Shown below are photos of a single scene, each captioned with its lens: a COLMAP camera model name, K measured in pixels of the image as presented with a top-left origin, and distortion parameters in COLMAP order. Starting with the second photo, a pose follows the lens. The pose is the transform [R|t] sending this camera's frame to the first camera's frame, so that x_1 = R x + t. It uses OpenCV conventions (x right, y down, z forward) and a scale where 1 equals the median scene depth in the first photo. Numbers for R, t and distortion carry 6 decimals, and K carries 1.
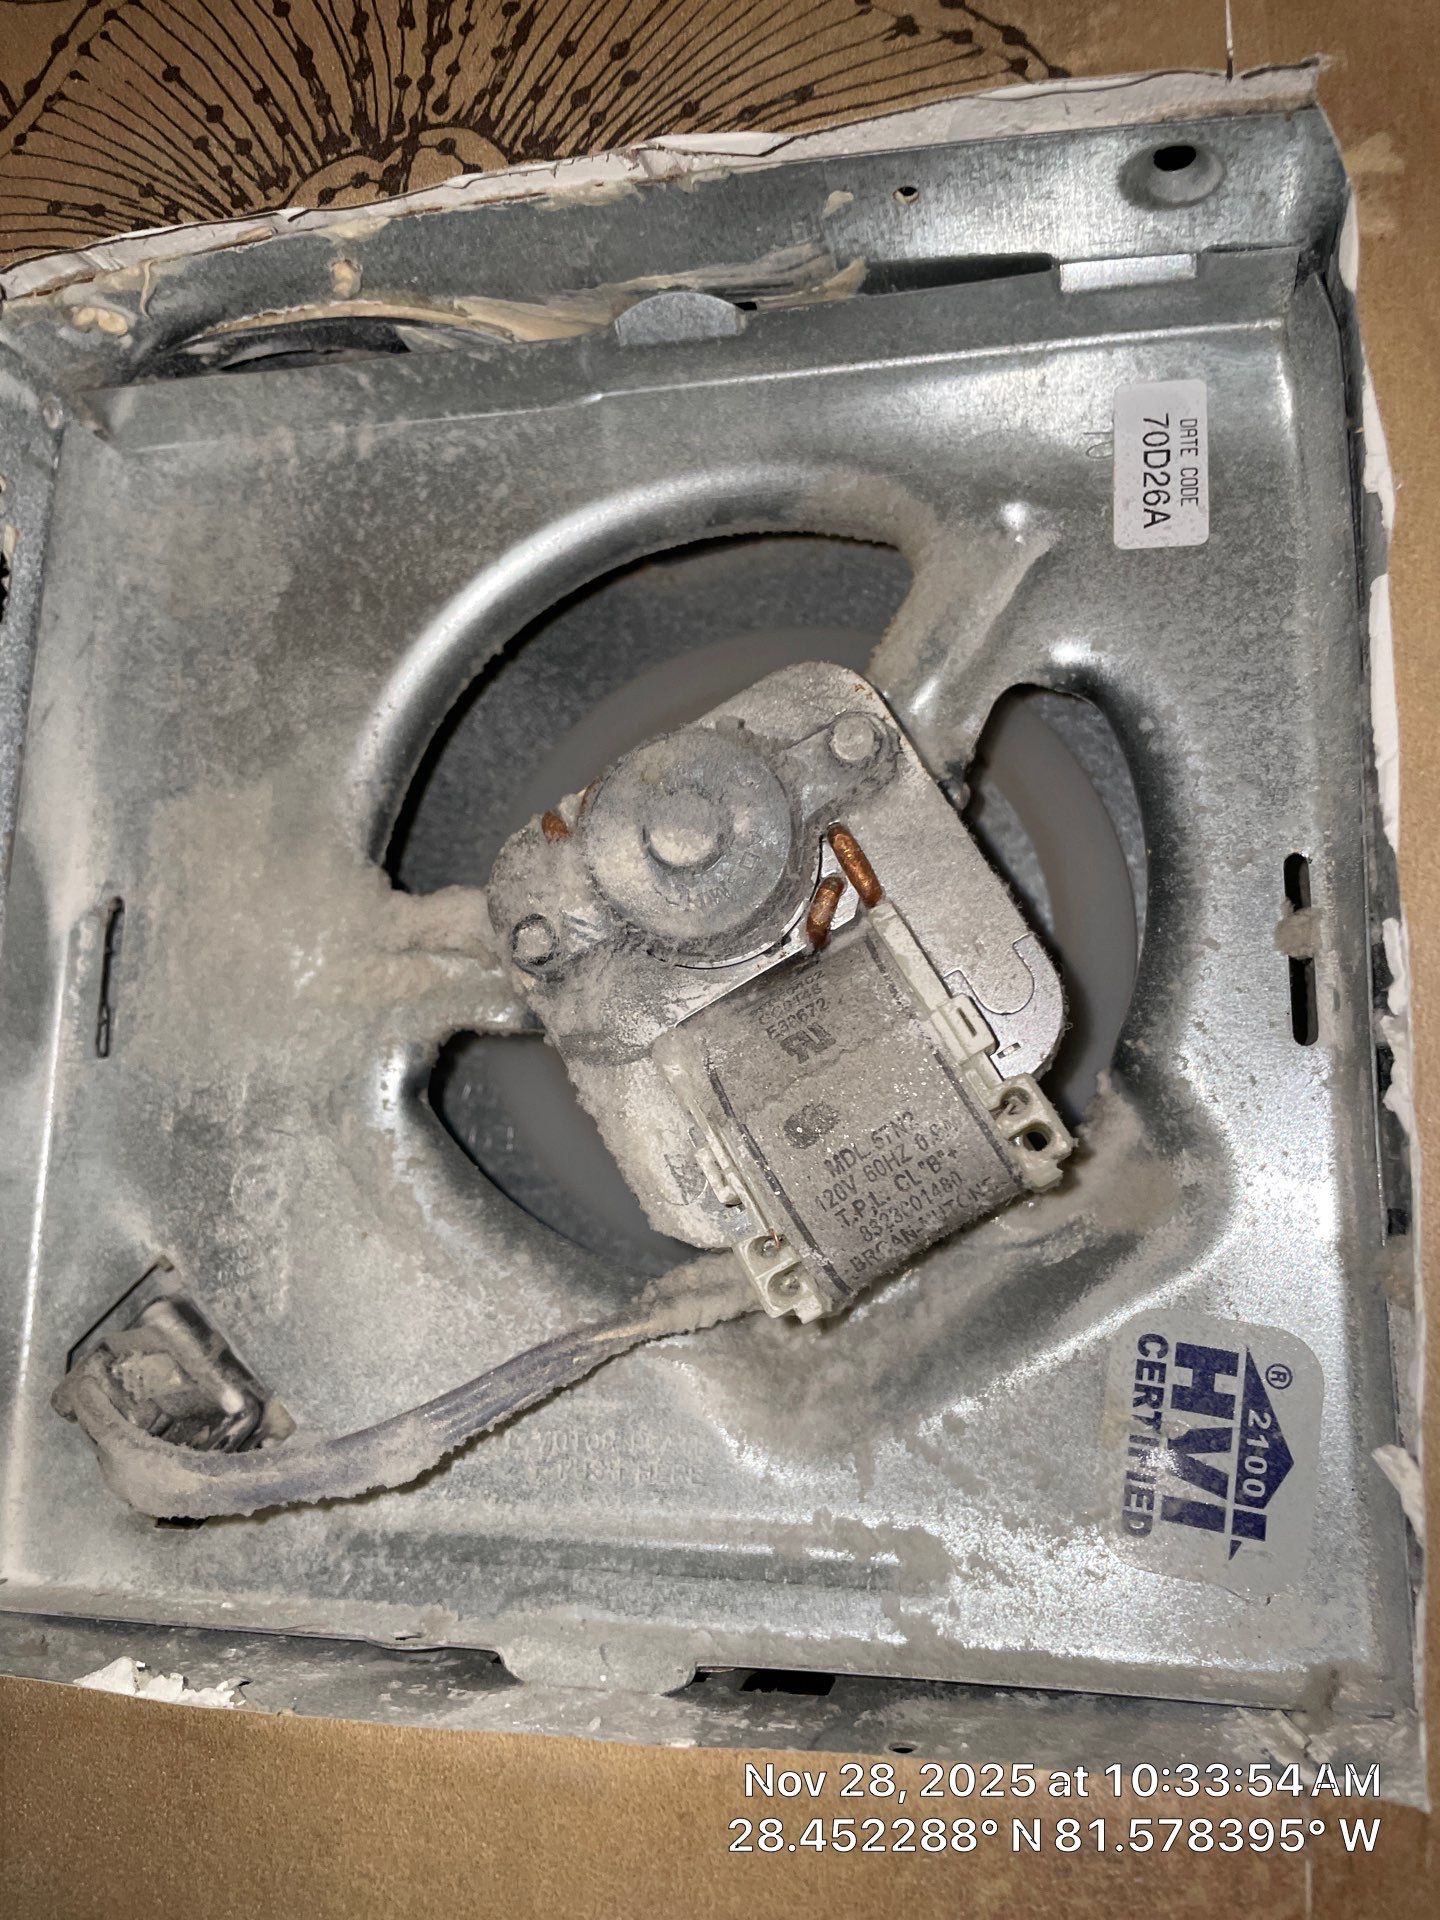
lens RADIAL K [[1482.8, 0, 723.1], [0, 1482.8, 945.7], [0, 0, 1]] dist [0.068306, -0.109498]
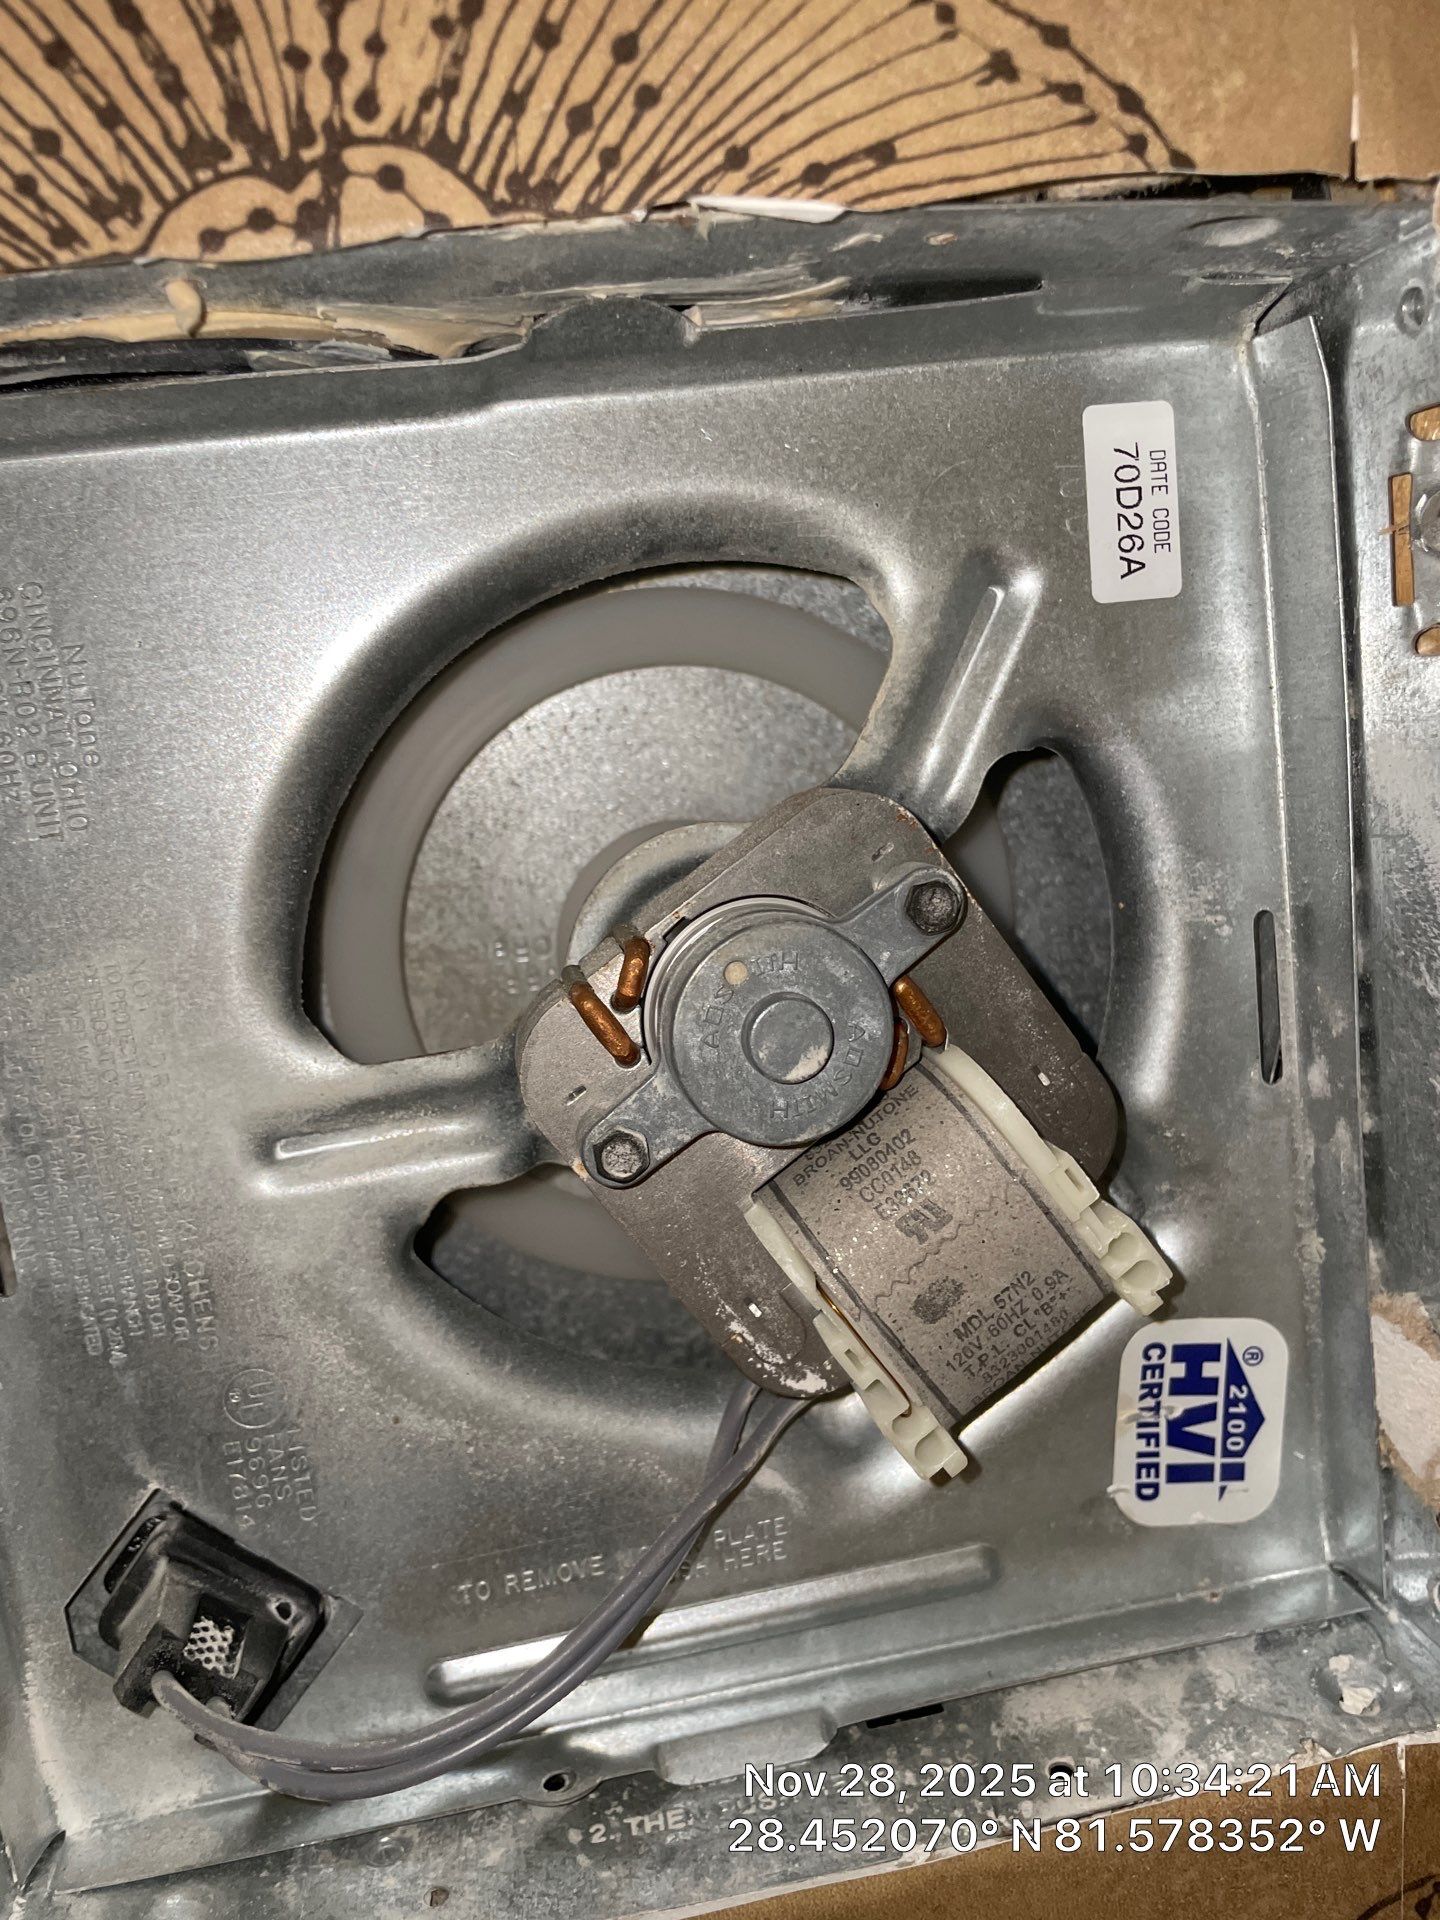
lens RADIAL K [[1470.5, 0, 711.7], [0, 1470.5, 972.3], [0, 0, 1]] dist [0.062704, -0.102626]
pose [[0.919736, -0.186610, 0.345343, -0.359918], [0.064066, 0.939338, 0.336957, -0.406734], [-0.387273, -0.287787, 0.875899, 0.210294]]
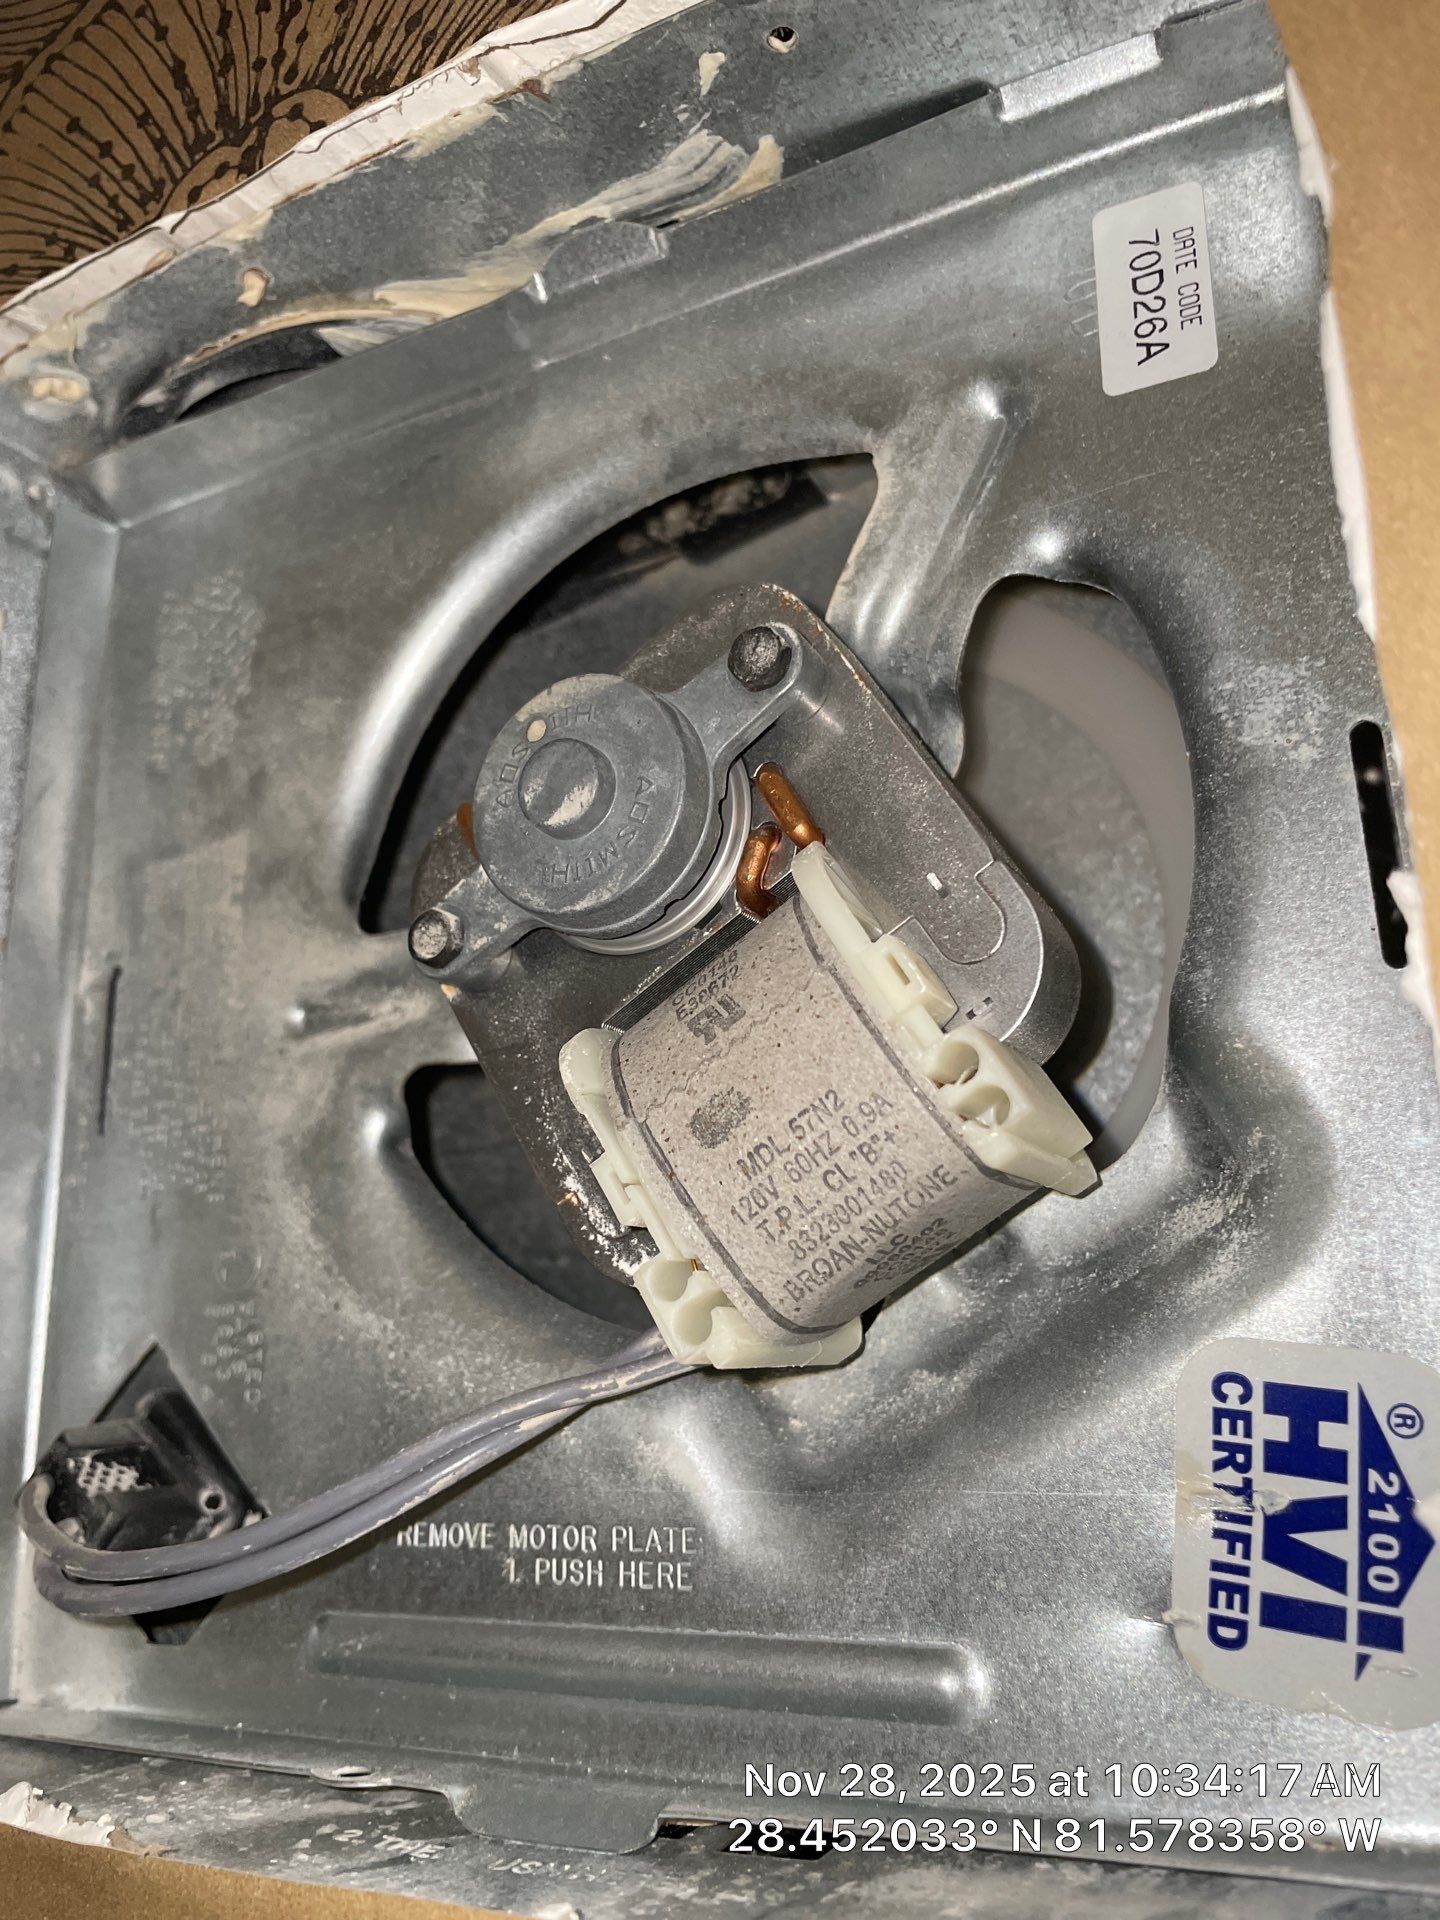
lens RADIAL K [[1493.8, 0, 716.8], [0, 1493.8, 948.4], [0, 0, 1]] dist [0.065865, -0.112343]
pose [[0.966011, -0.107805, -0.234949, 0.234925], [0.088116, 0.991780, -0.092778, 0.095262], [0.243020, 0.068922, 0.967570, 0.190063]]
